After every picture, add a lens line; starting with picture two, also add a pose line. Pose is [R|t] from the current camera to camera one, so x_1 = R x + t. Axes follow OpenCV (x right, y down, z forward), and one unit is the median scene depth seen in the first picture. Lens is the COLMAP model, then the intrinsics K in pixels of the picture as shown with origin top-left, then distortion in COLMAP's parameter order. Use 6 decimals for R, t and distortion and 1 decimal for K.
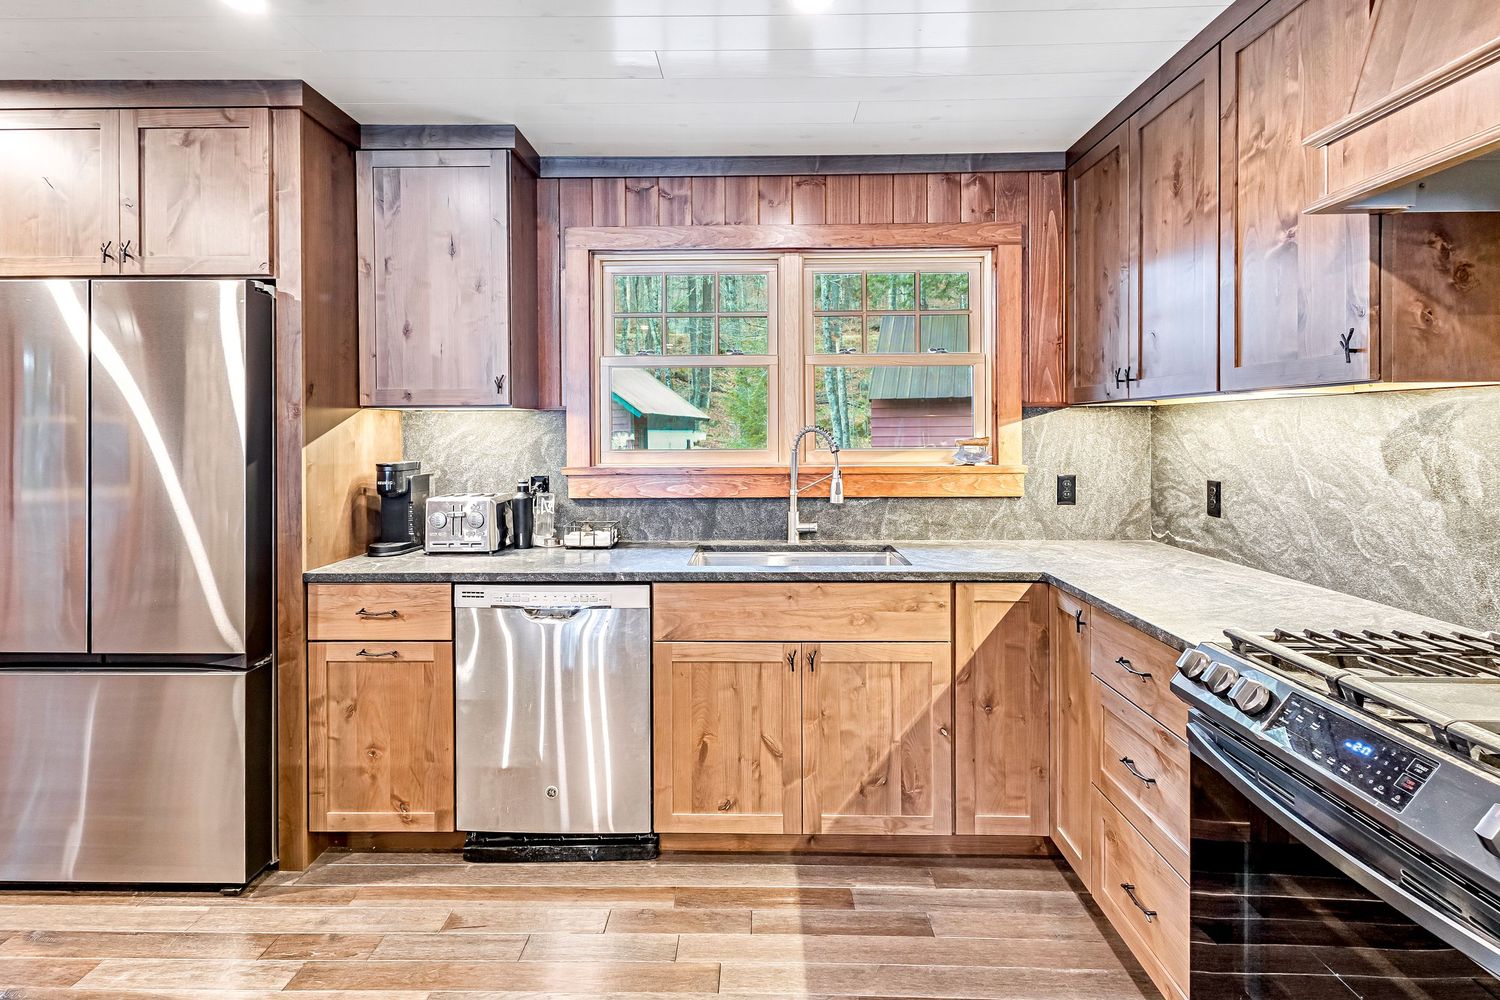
lens RADIAL K [[743.7, 0, 720.9], [0, 743.7, 430.7], [0, 0, 1]] dist [0.009161, 0.000345]
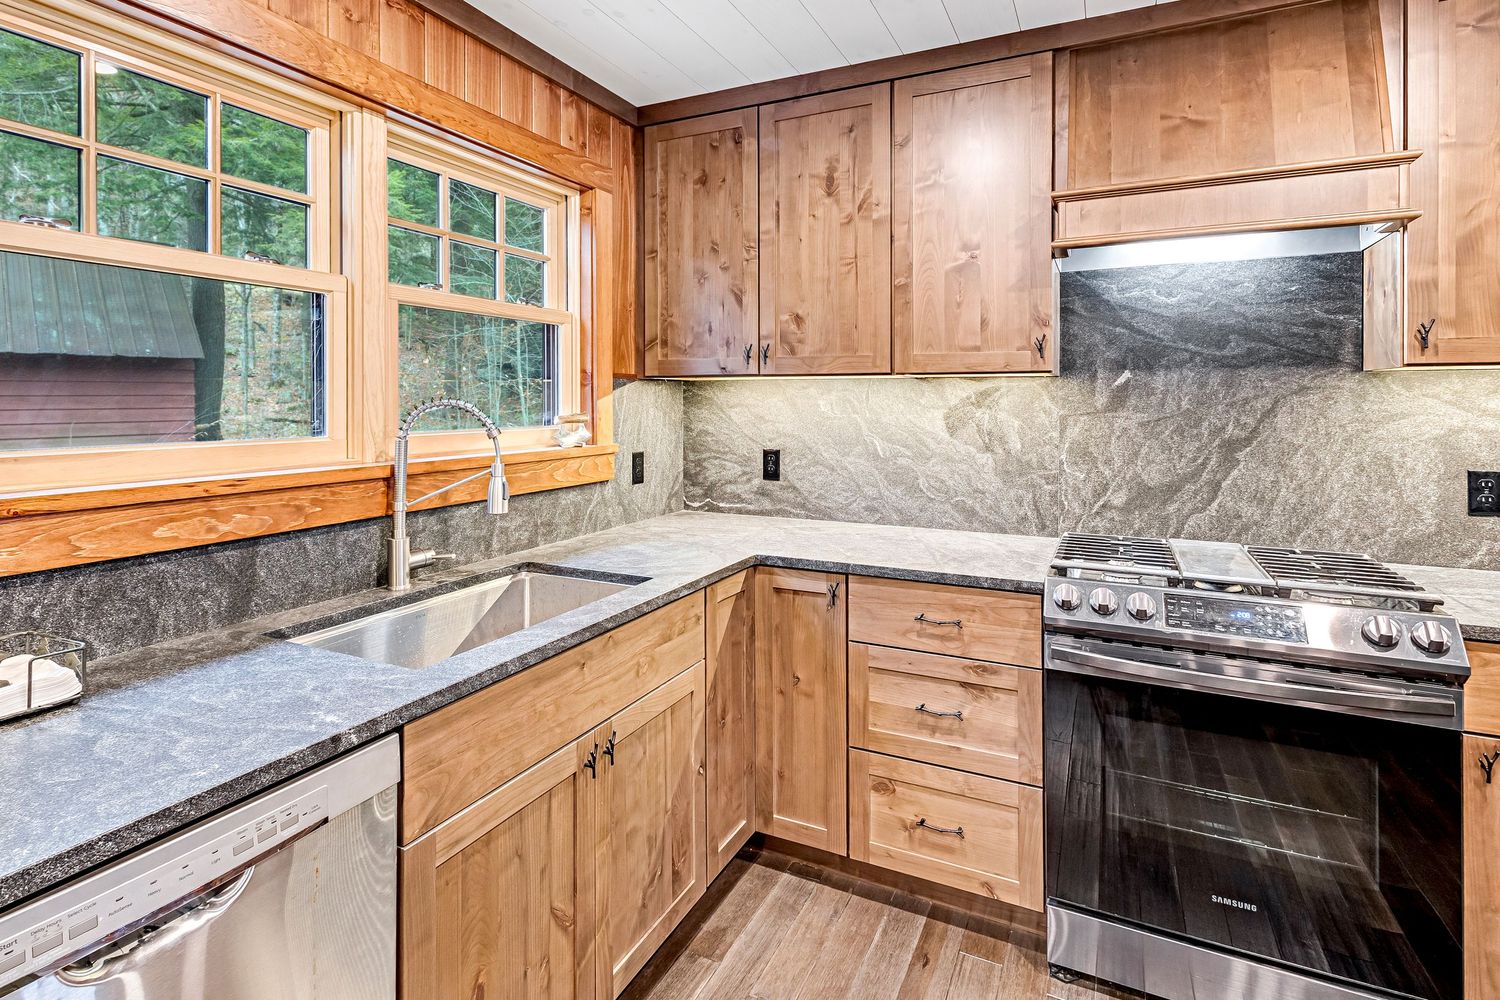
lens RADIAL K [[769.4, 0, 762.8], [0, 769.4, 398.5], [0, 0, 1]] dist [0.013243, -0.001351]
pose [[0.400428, 0.006313, 0.916307, -0.451464], [-0.001725, 0.999980, -0.006136, -0.002783], [-0.916327, 0.000876, 0.400430, 0.582833]]
